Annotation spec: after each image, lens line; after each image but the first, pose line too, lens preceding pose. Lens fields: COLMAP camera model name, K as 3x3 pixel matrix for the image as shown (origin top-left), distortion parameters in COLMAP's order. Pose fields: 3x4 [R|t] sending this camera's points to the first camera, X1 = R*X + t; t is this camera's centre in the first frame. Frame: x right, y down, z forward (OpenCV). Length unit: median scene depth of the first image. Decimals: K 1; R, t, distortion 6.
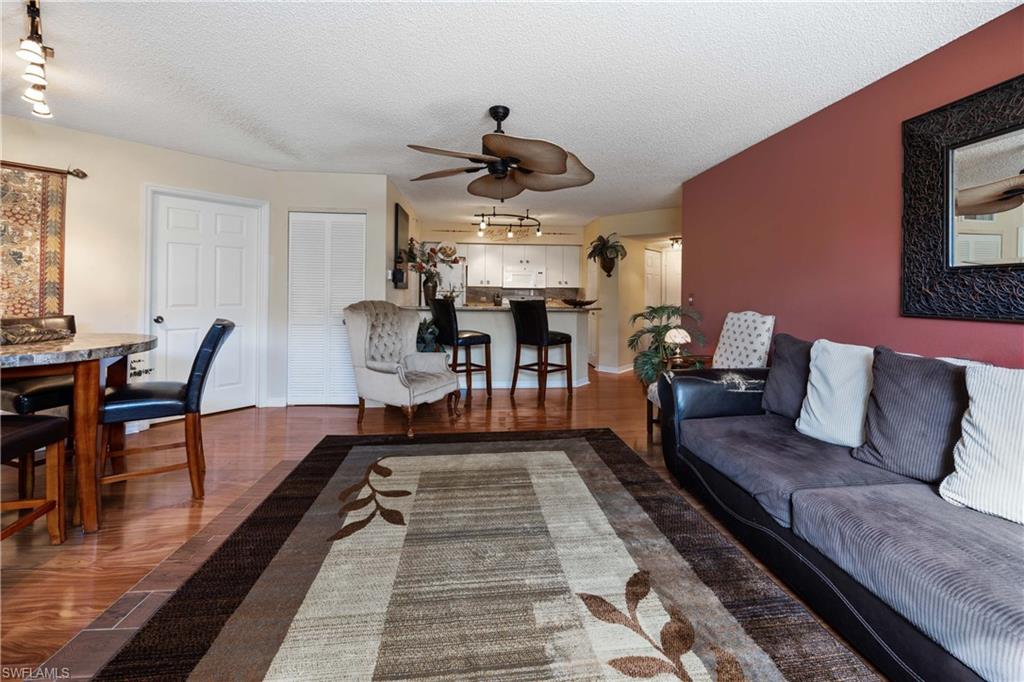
lens RADIAL K [[388.3, 0, 526.5], [0, 388.3, 290.9], [0, 0, 1]] dist [-0.008238, -0.000207]
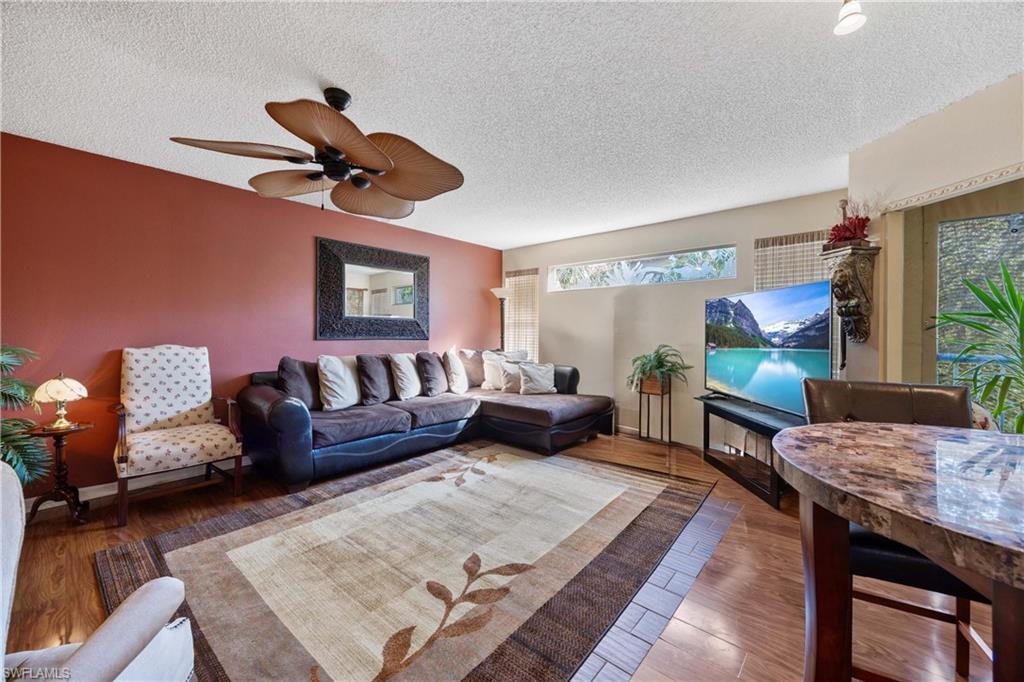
lens RADIAL K [[404.2, 0, 517.5], [0, 404.2, 327.2], [0, 0, 1]] dist [-0.000175, -0.000040]
pose [[-0.667125, -0.006144, 0.744920, -0.882978], [-0.017519, 0.999819, -0.007443, 0.001083], [-0.744740, -0.018016, -0.667112, 1.213874]]
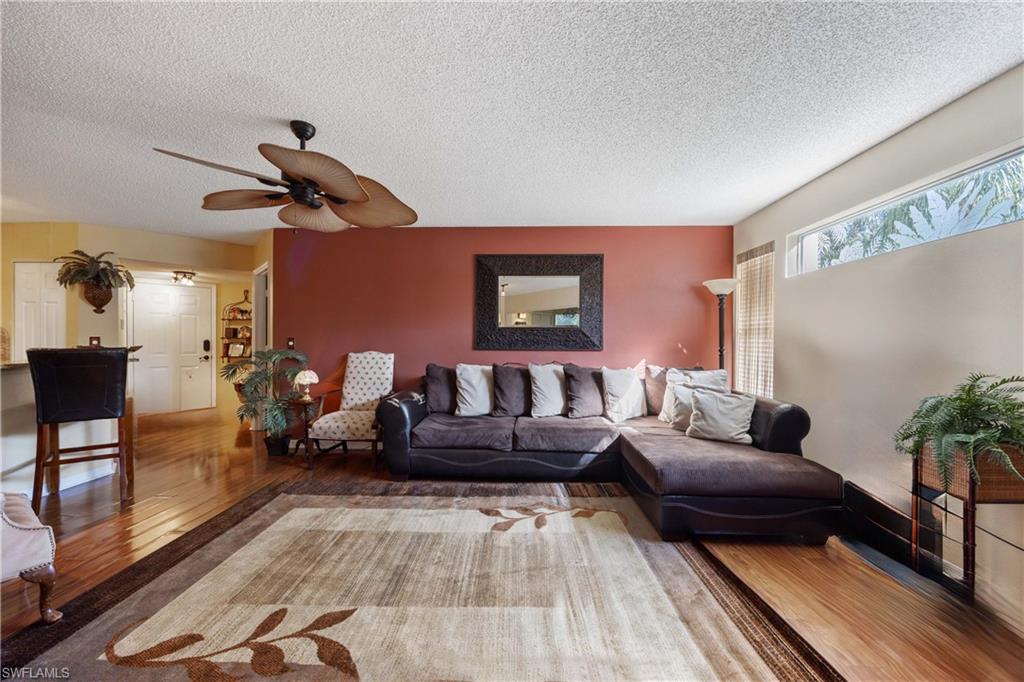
lens RADIAL K [[395.8, 0, 489.9], [0, 395.8, 339.5], [0, 0, 1]] dist [-0.001951, 0.000116]
pose [[0.185765, -0.005997, 0.982576, -0.824703], [-0.009669, 0.999922, 0.007931, -0.004362], [-0.982547, -0.010974, 0.185693, 0.404994]]
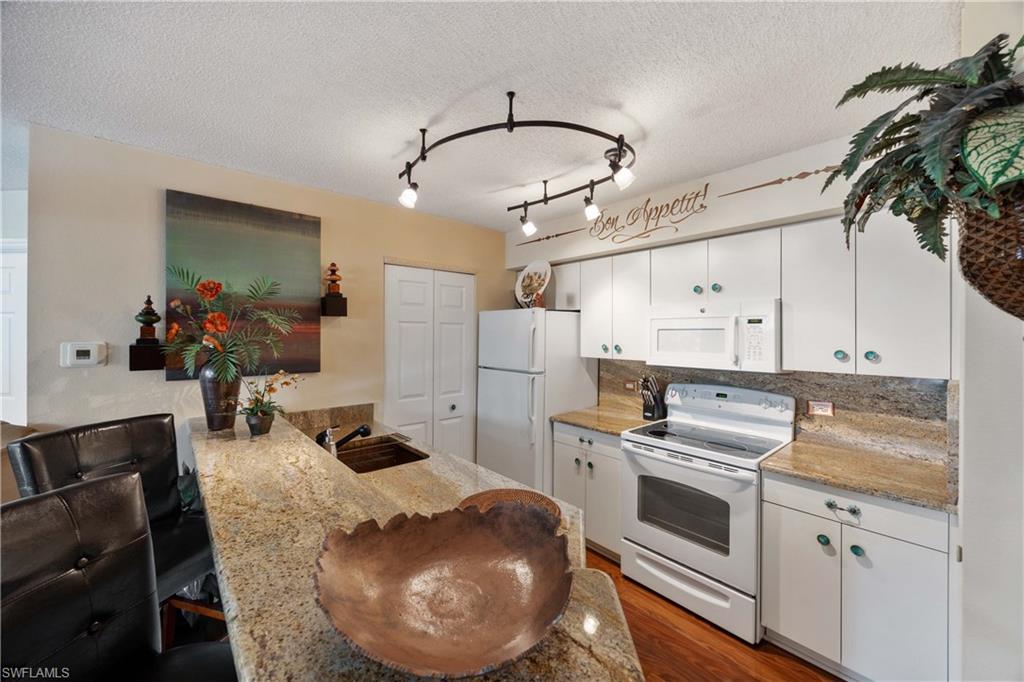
lens RADIAL K [[401.7, 0, 518.3], [0, 401.7, 336.5], [0, 0, 1]] dist [-0.007826, 0.000122]
pose [[0.585836, -0.000305, -0.810430, 0.455353], [0.002581, 0.999996, 0.001489, -0.095385], [0.810426, -0.002964, 0.585834, 1.773805]]
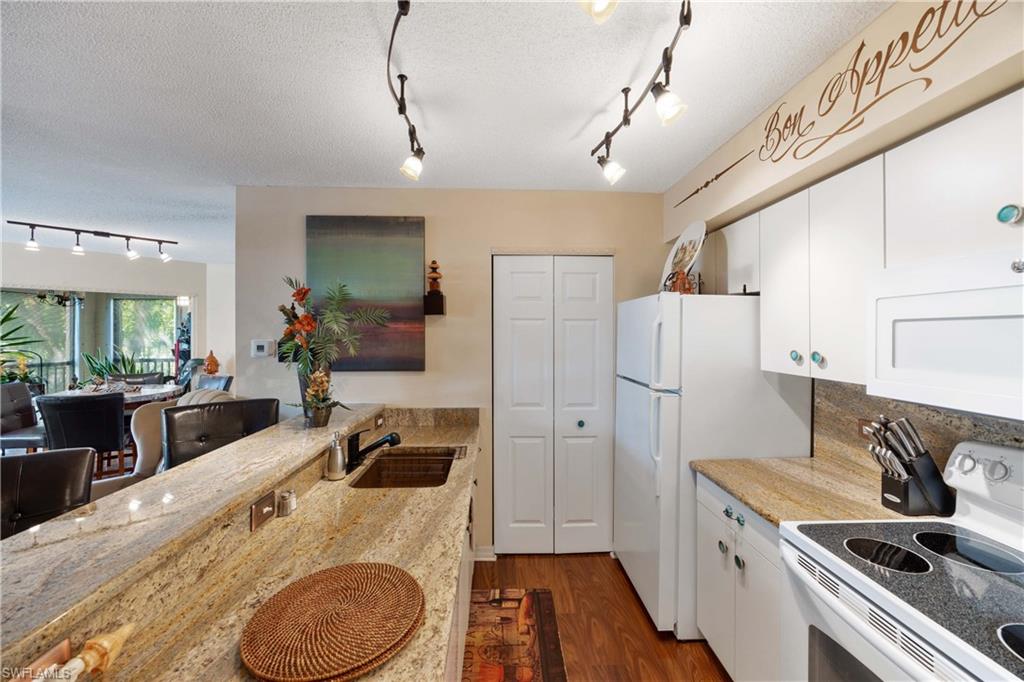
lens RADIAL K [[400.4, 0, 508.7], [0, 400.4, 335.2], [0, 0, 1]] dist [-0.000469, -0.000355]
pose [[-0.077299, -0.002458, -0.997005, 0.341533], [0.001635, 0.999995, -0.002592, -0.093131], [0.997007, -0.001831, -0.077295, 2.224214]]
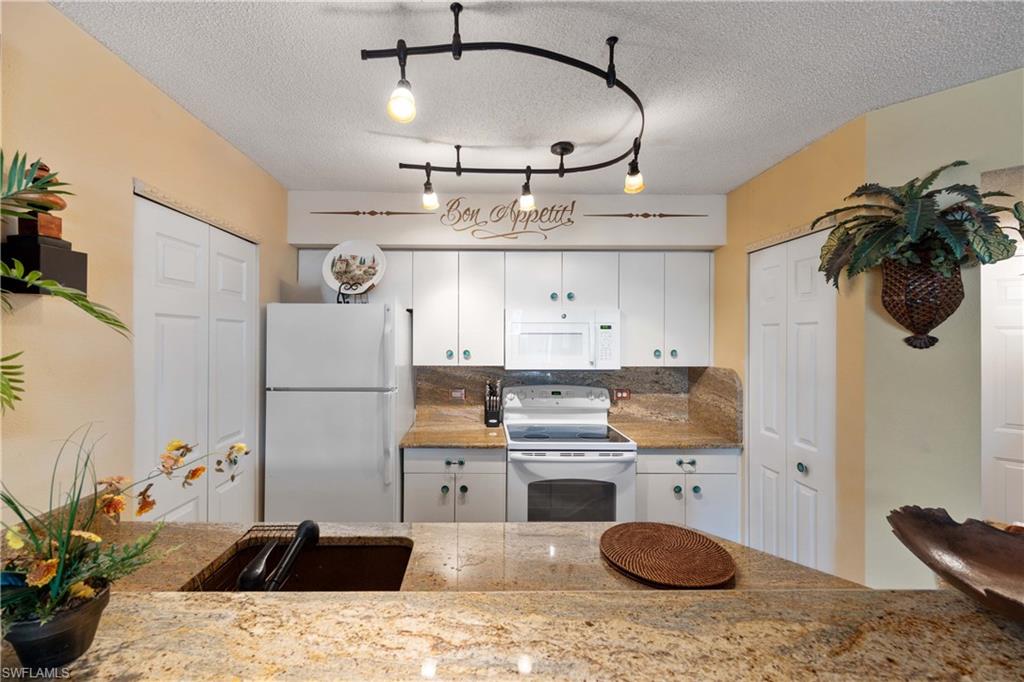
lens RADIAL K [[416.9, 0, 494.6], [0, 416.9, 342.0], [0, 0, 1]] dist [-0.002501, 0.000293]
pose [[0.997099, -0.005643, -0.075907, -0.113348], [0.006289, 0.999946, 0.008281, -0.098082], [0.075856, -0.008734, 0.997081, 1.611648]]
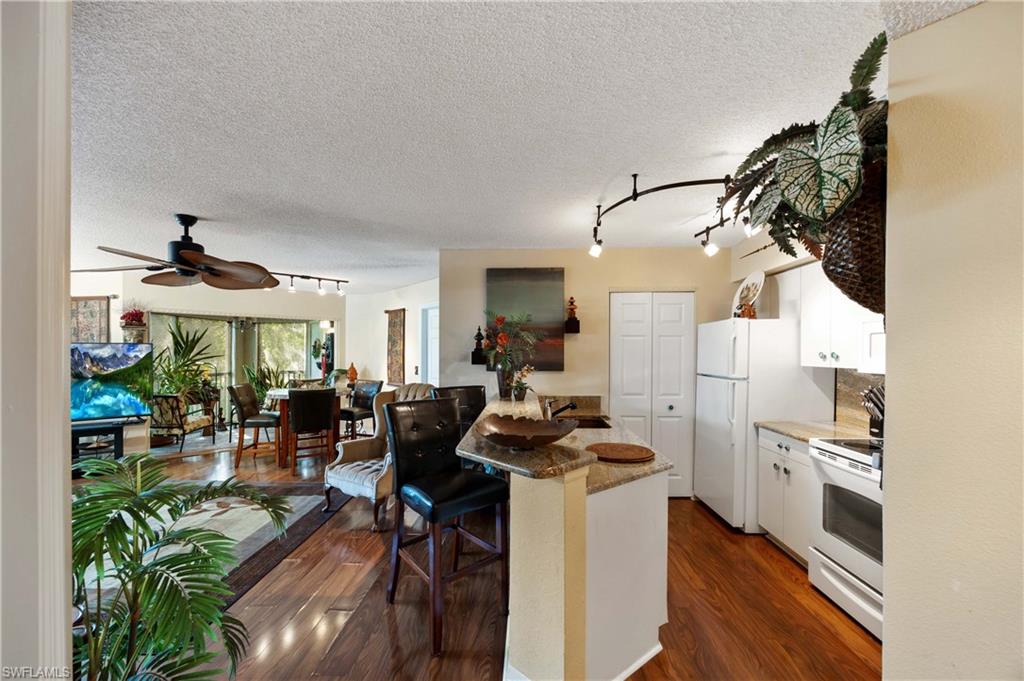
lens RADIAL K [[408.9, 0, 502.4], [0, 408.9, 360.4], [0, 0, 1]] dist [0.007305, -0.000127]
pose [[-0.157057, 0.009057, -0.987548, 0.879583], [0.002788, 0.999958, 0.008727, -0.061753], [0.987586, -0.001383, -0.157076, 1.962341]]
